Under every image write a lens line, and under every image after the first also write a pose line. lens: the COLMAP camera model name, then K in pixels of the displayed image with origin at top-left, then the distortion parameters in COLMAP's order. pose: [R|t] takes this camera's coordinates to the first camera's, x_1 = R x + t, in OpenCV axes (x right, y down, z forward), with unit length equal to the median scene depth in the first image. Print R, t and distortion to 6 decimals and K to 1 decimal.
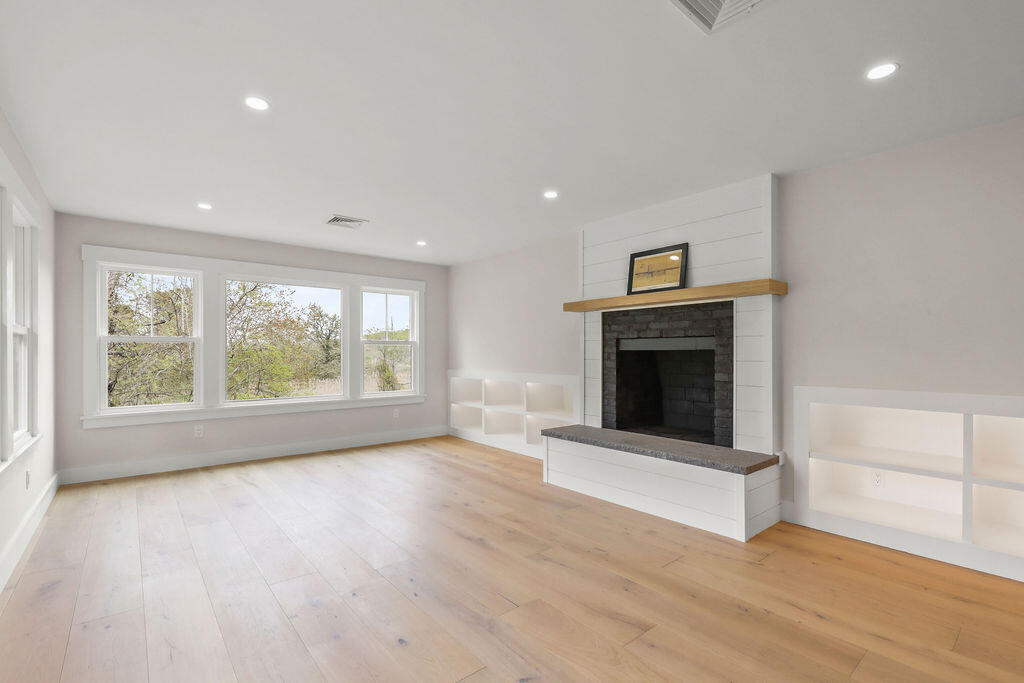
lens RADIAL K [[464.4, 0, 515.0], [0, 464.4, 353.4], [0, 0, 1]] dist [0.001203, 0.000210]
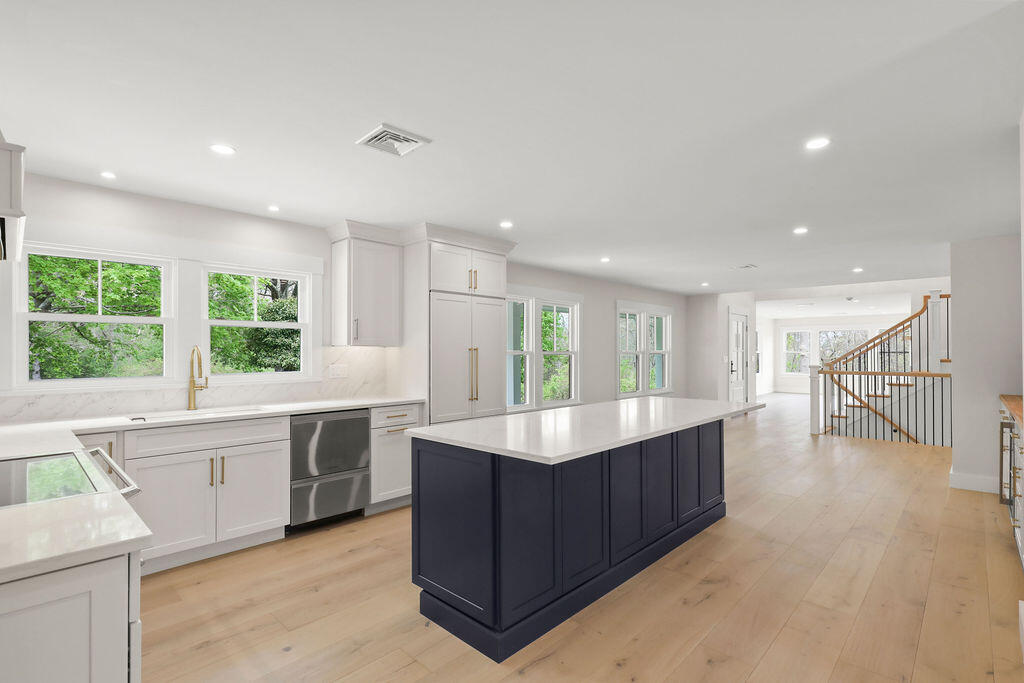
lens RADIAL K [[483.2, 0, 515.6], [0, 483.2, 354.5], [0, 0, 1]] dist [-0.000395, -0.000103]
pose [[0.112415, 0.004642, -0.993651, 2.756823], [0.002653, 0.999984, 0.004971, -0.044150], [0.993658, -0.003195, 0.112401, -1.572379]]
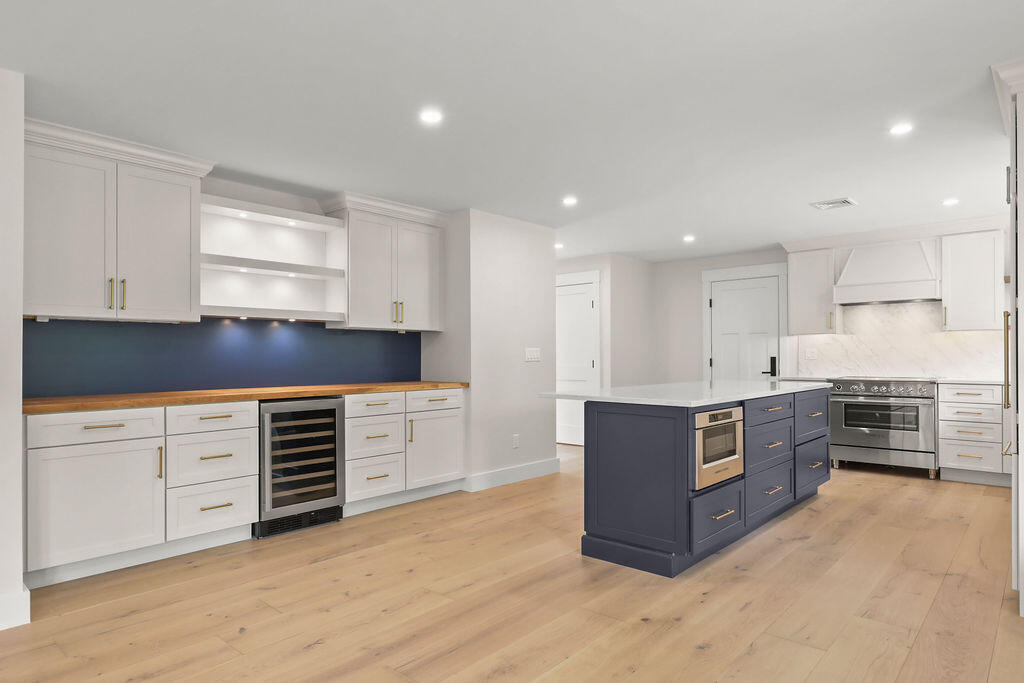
lens RADIAL K [[602.0, 0, 515.0], [0, 602.0, 355.1], [0, 0, 1]] dist [0.003015, 0.000961]
pose [[-0.143934, 0.003472, 0.989581, 0.962706], [0.002828, 0.999991, -0.003097, 0.001750], [-0.989583, 0.002353, -0.143943, -0.812181]]
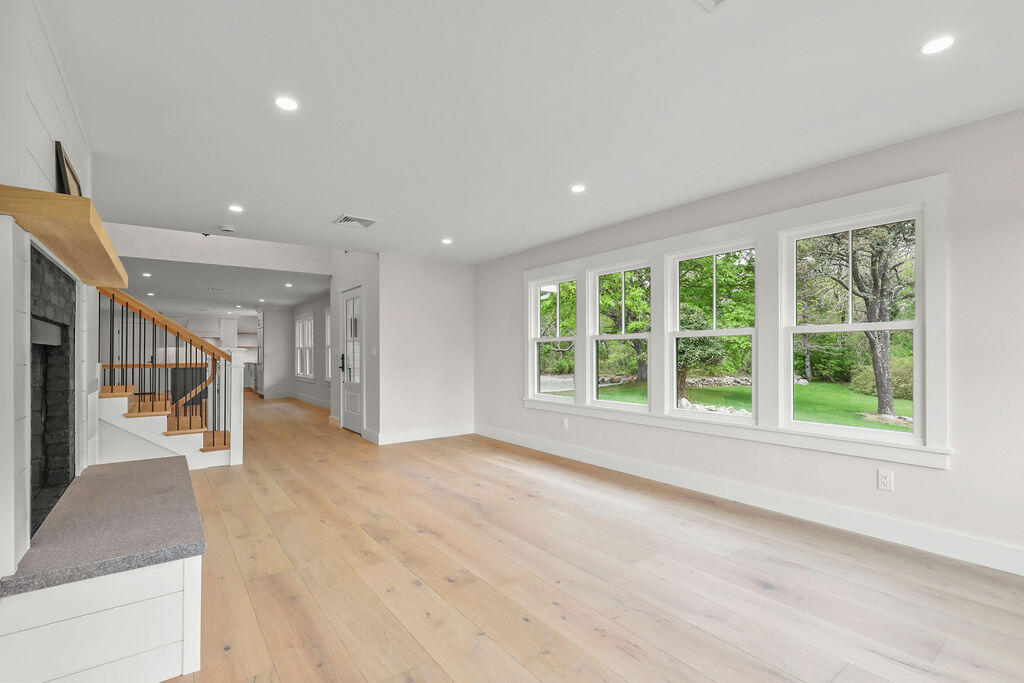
lens RADIAL K [[464.4, 0, 515.0], [0, 464.4, 353.4], [0, 0, 1]] dist [0.001203, 0.000210]
pose [[-0.998782, 0.002545, 0.049281, -0.248268], [0.002355, 0.999990, -0.003897, 0.006760], [-0.049291, -0.003776, -0.998777, 1.498710]]
